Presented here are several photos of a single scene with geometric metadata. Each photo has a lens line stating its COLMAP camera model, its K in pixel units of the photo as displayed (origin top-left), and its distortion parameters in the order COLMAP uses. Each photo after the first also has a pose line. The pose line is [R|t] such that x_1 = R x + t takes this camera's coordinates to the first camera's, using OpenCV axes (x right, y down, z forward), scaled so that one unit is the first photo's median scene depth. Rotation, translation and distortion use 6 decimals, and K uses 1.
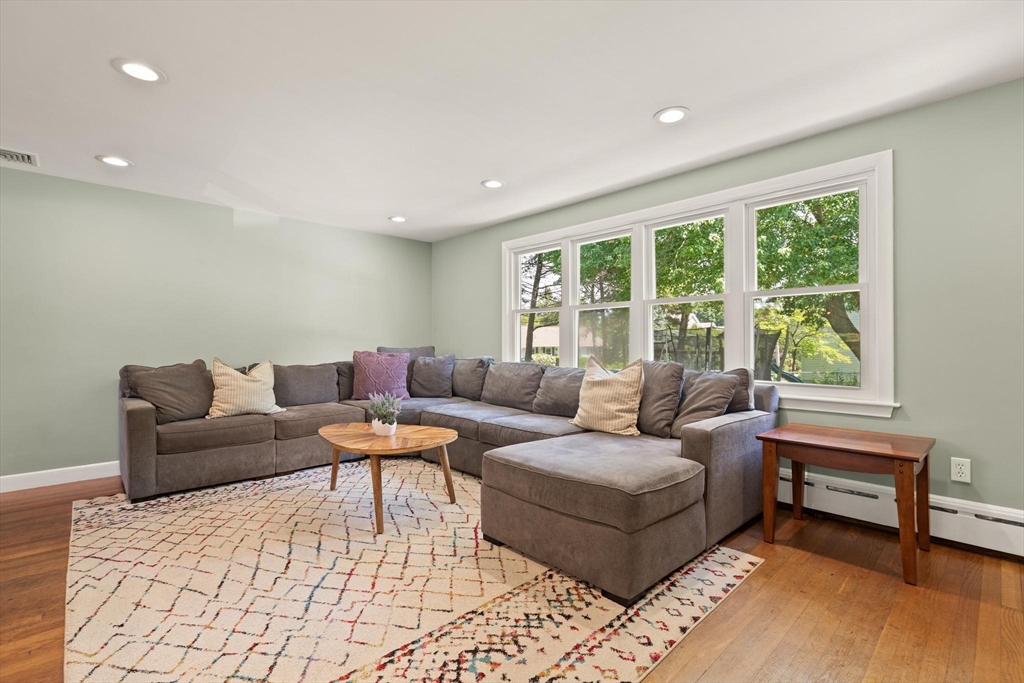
lens RADIAL K [[461.2, 0, 518.1], [0, 461.2, 340.7], [0, 0, 1]] dist [0.006278, -0.000298]
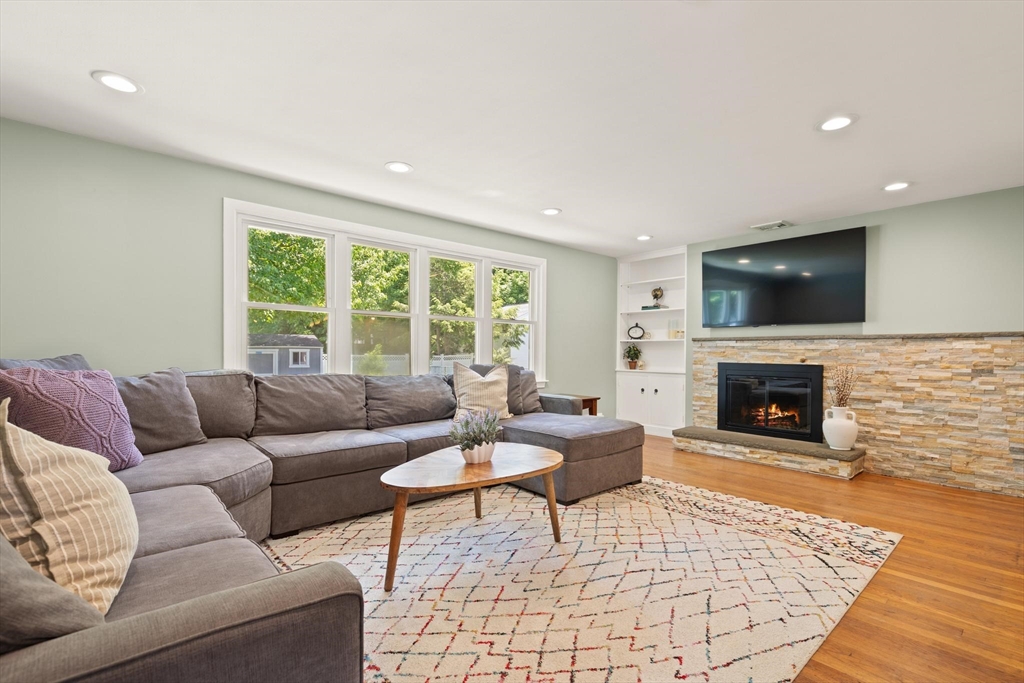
lens RADIAL K [[462.5, 0, 515.0], [0, 462.5, 345.9], [0, 0, 1]] dist [0.010086, -0.000849]
pose [[0.049618, 0.011993, 0.998696, -1.557099], [-0.013049, 0.999850, -0.011359, 0.007632], [-0.998683, -0.012469, 0.049768, 1.244901]]
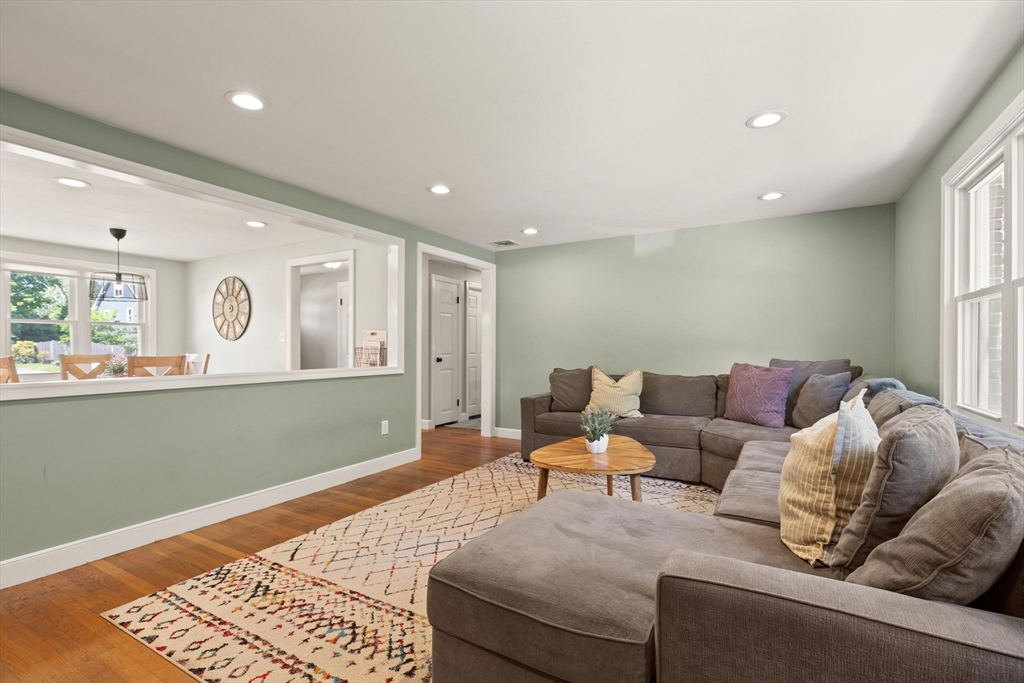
lens RADIAL K [[471.3, 0, 516.9], [0, 471.3, 349.5], [0, 0, 1]] dist [0.007311, -0.000313]
pose [[0.278707, 0.003731, -0.960369, 0.856876], [0.008005, 0.999949, 0.006207, -0.025973], [0.960343, -0.009418, 0.278663, 0.784711]]
